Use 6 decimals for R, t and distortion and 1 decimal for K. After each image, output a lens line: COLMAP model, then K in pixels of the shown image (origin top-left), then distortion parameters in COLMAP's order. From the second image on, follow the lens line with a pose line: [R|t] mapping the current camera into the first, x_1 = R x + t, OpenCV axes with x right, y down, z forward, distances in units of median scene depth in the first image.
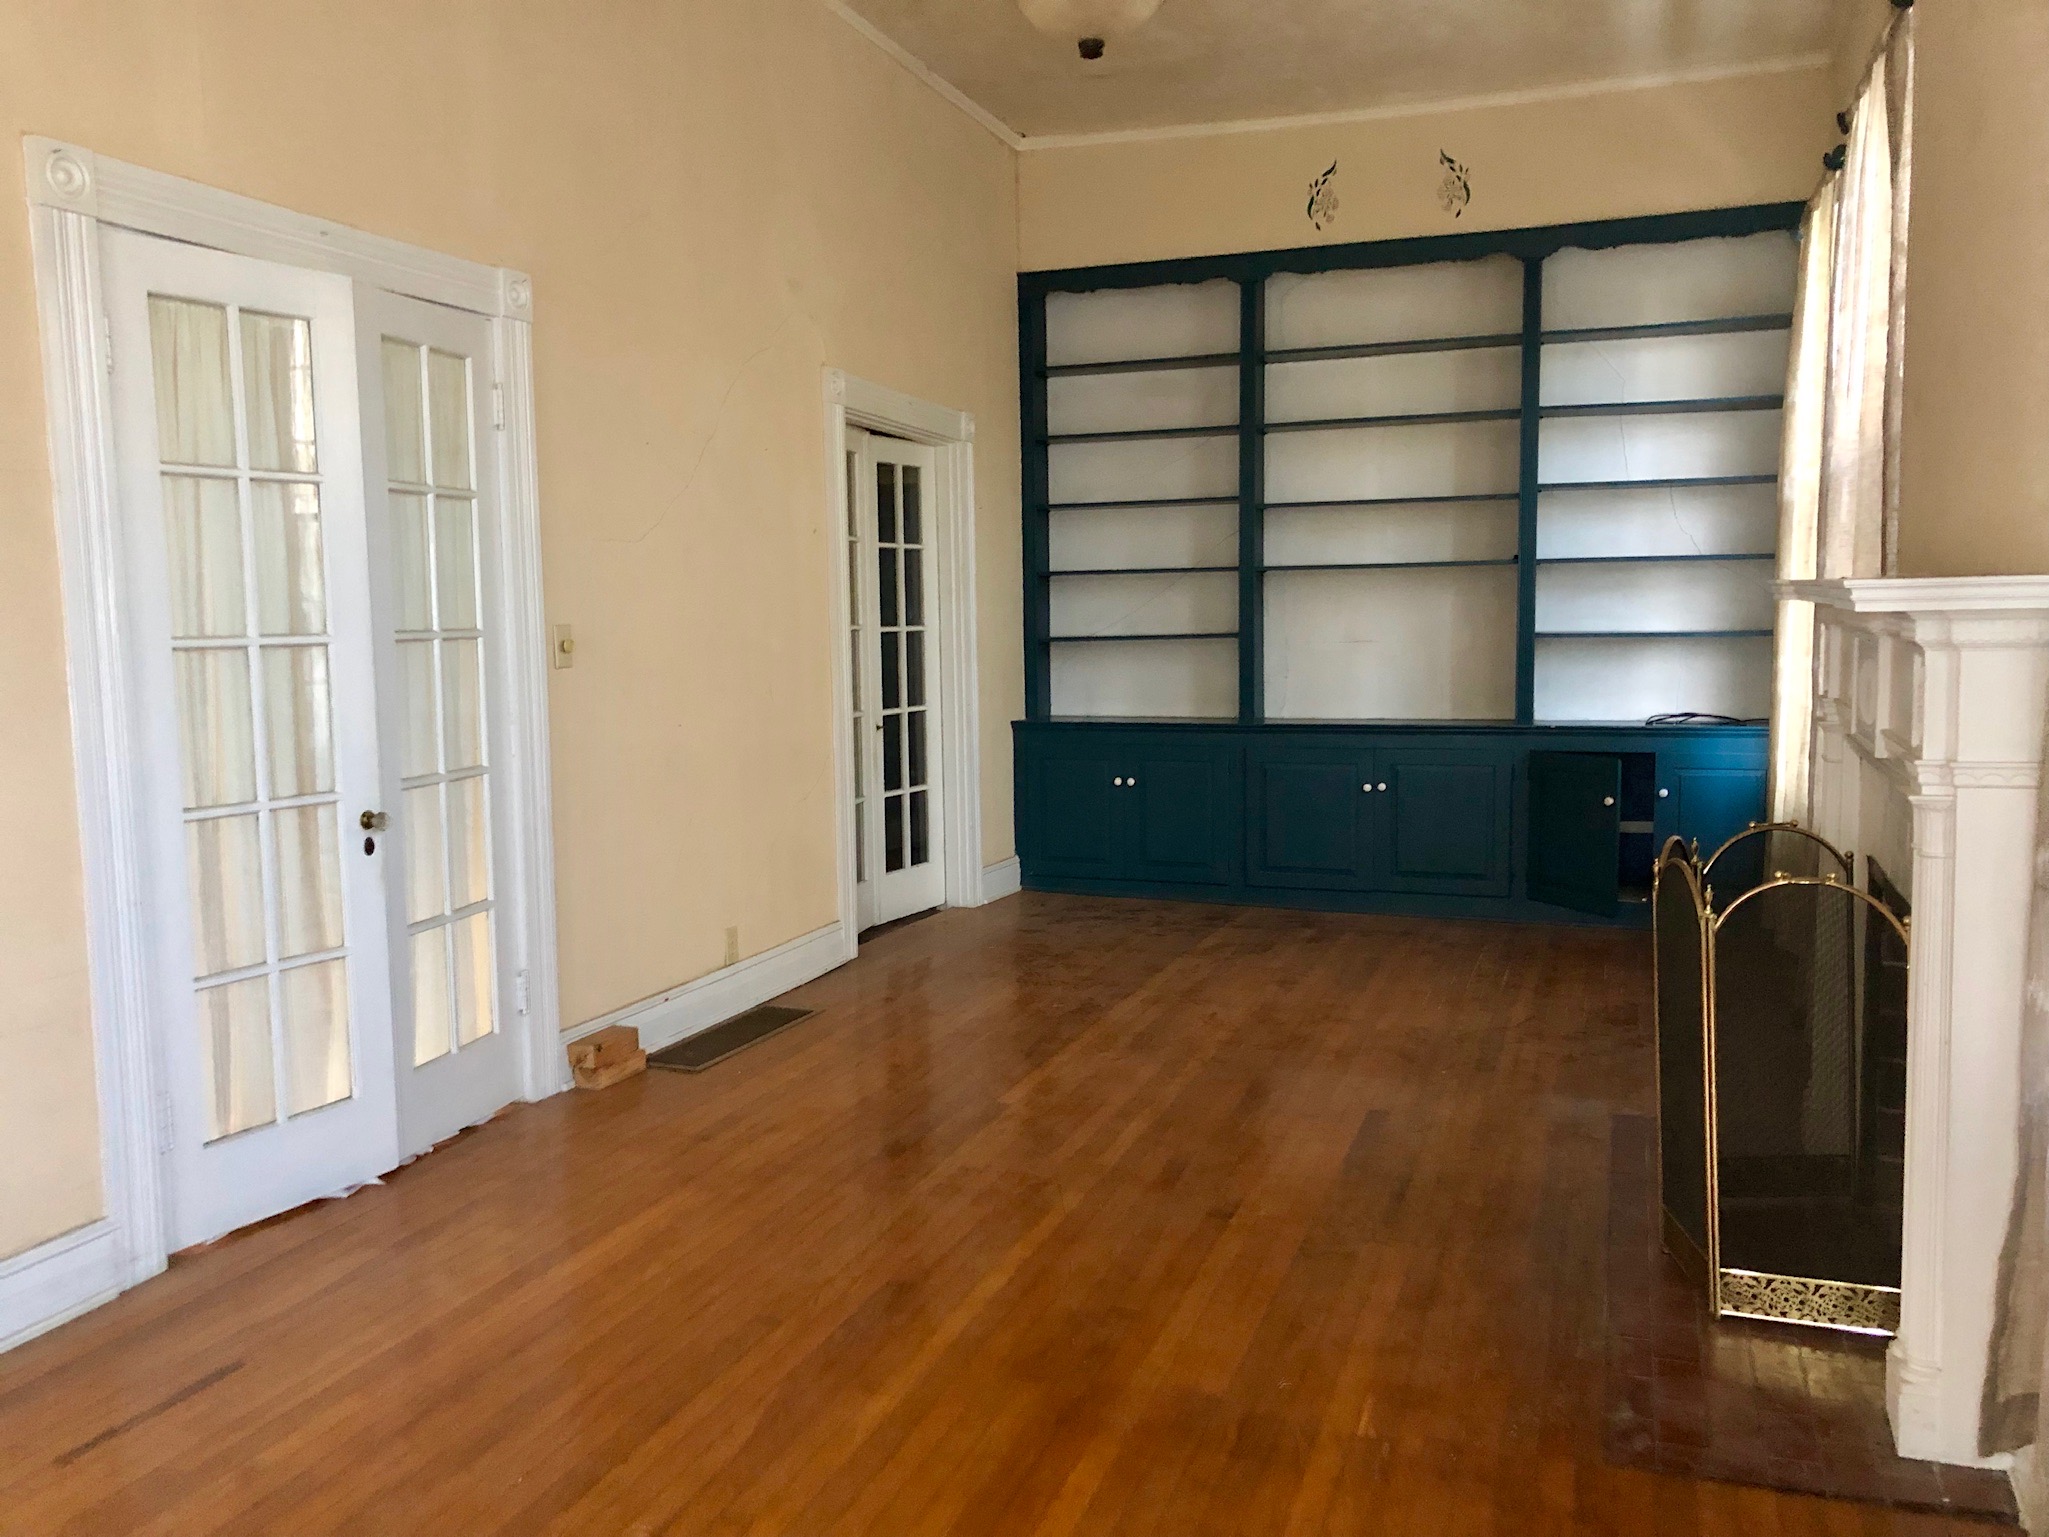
lens RADIAL K [[1683.2, 0, 1019.2], [0, 1683.2, 775.4], [0, 0, 1]] dist [0.049750, -0.064669]
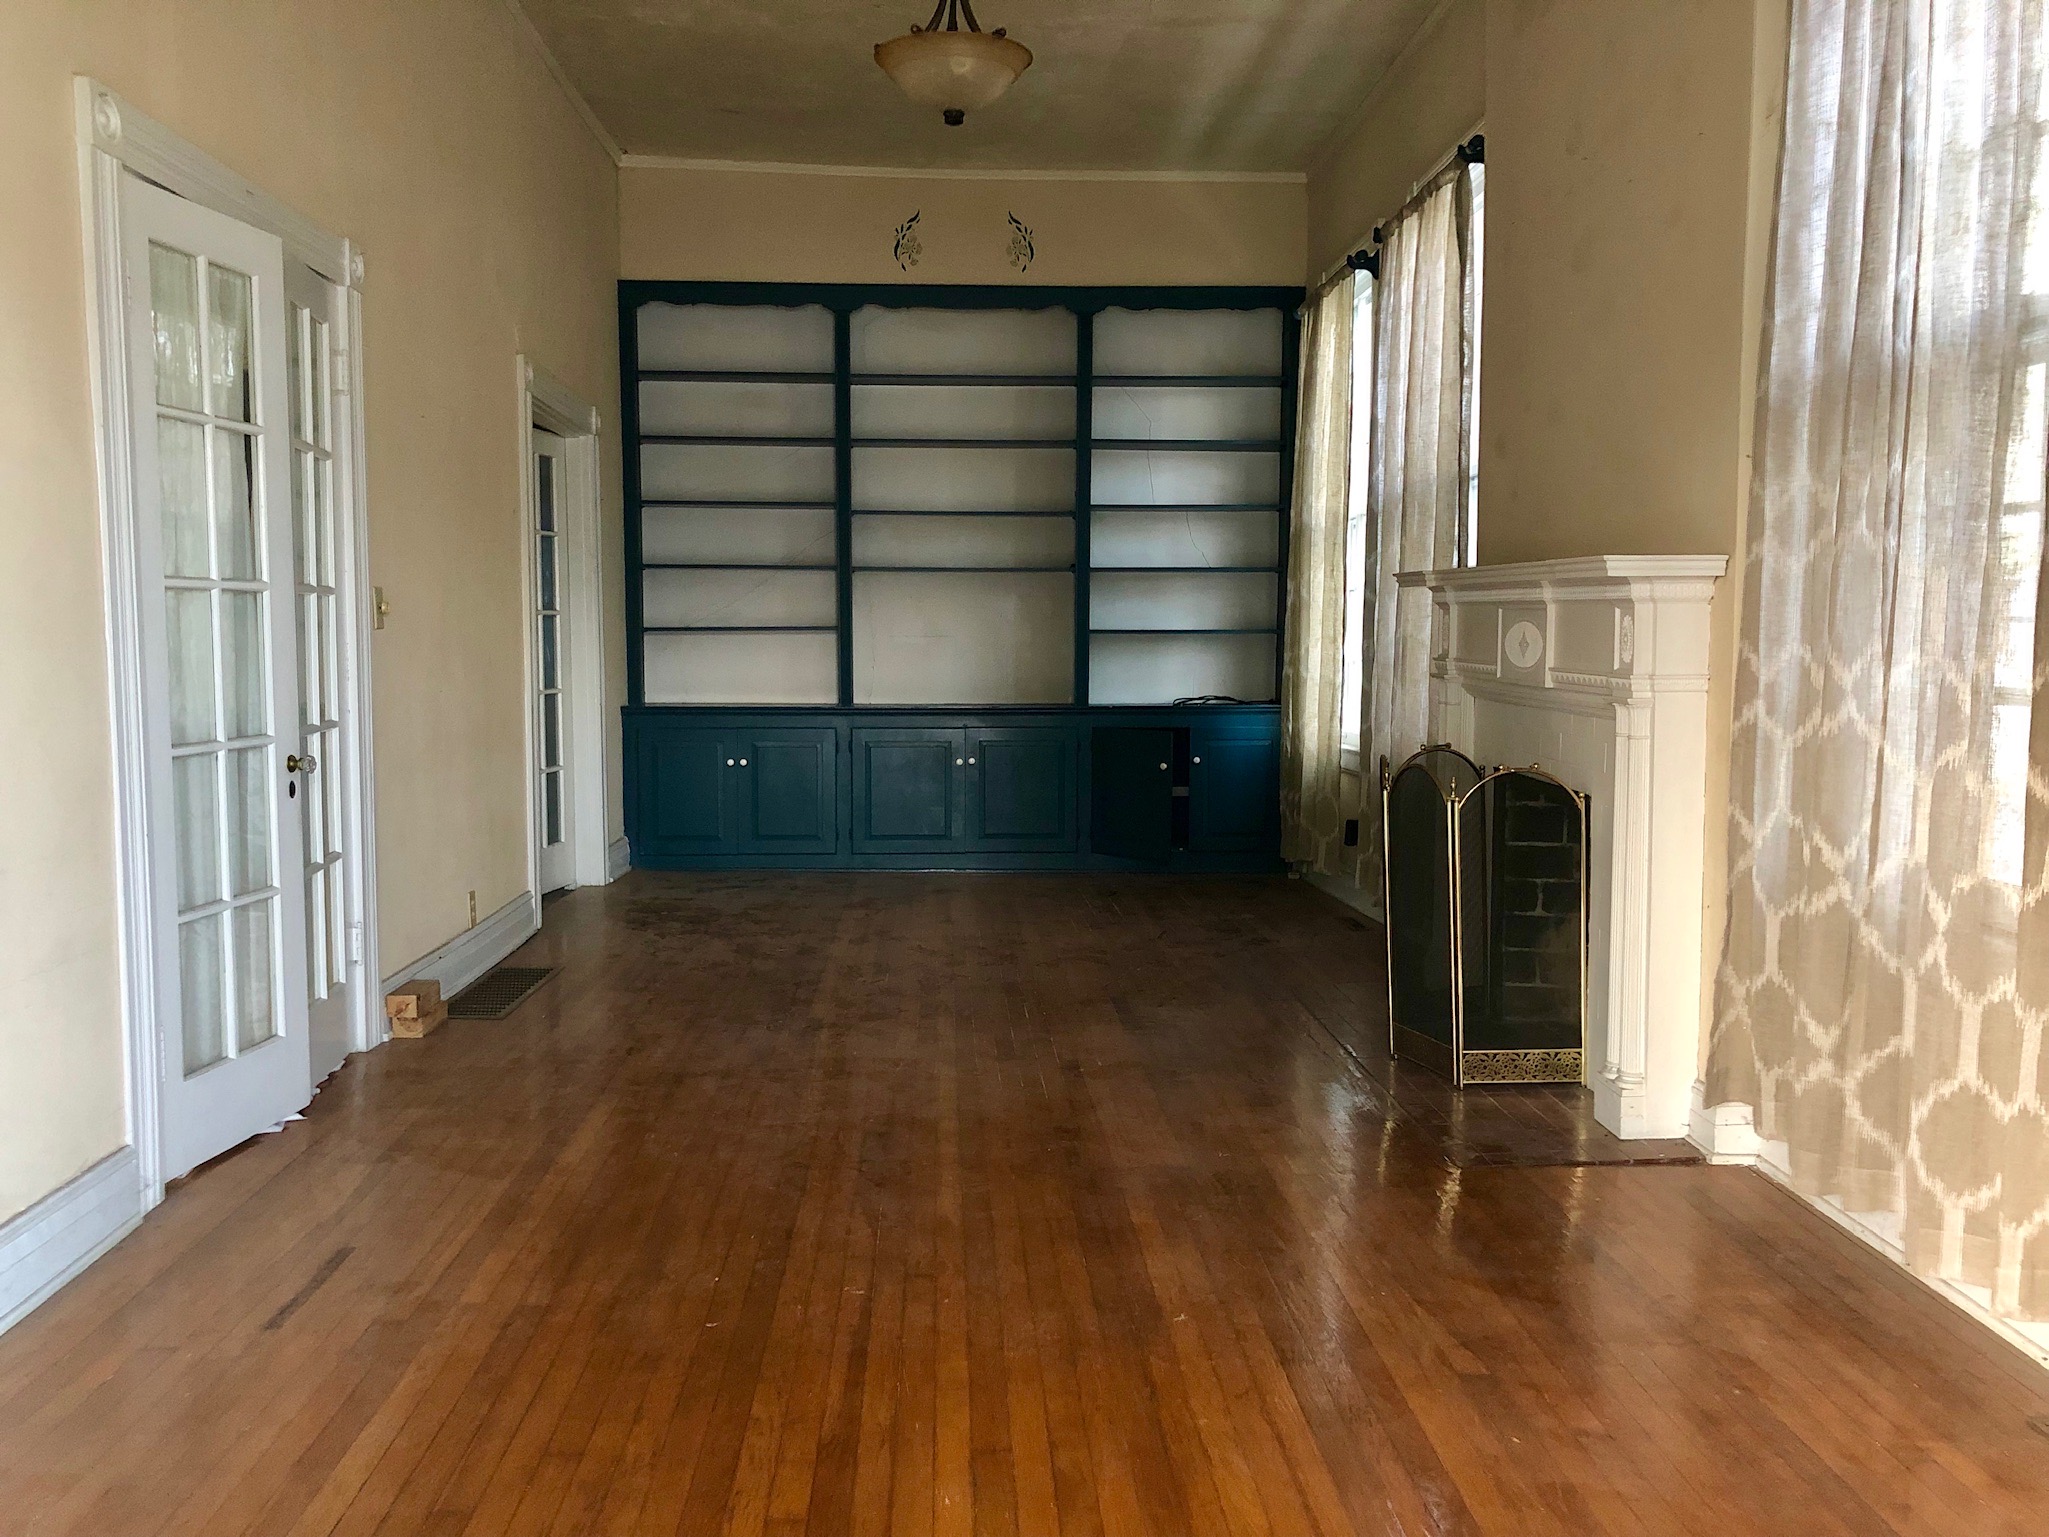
lens RADIAL K [[1695.3, 0, 1036.4], [0, 1695.3, 766.1], [0, 0, 1]] dist [0.006891, -0.005373]
pose [[0.917459, -0.016634, 0.397483, -0.203729], [0.024905, 0.999567, -0.015653, 0.029733], [-0.397050, 0.024261, 0.917476, -0.067726]]
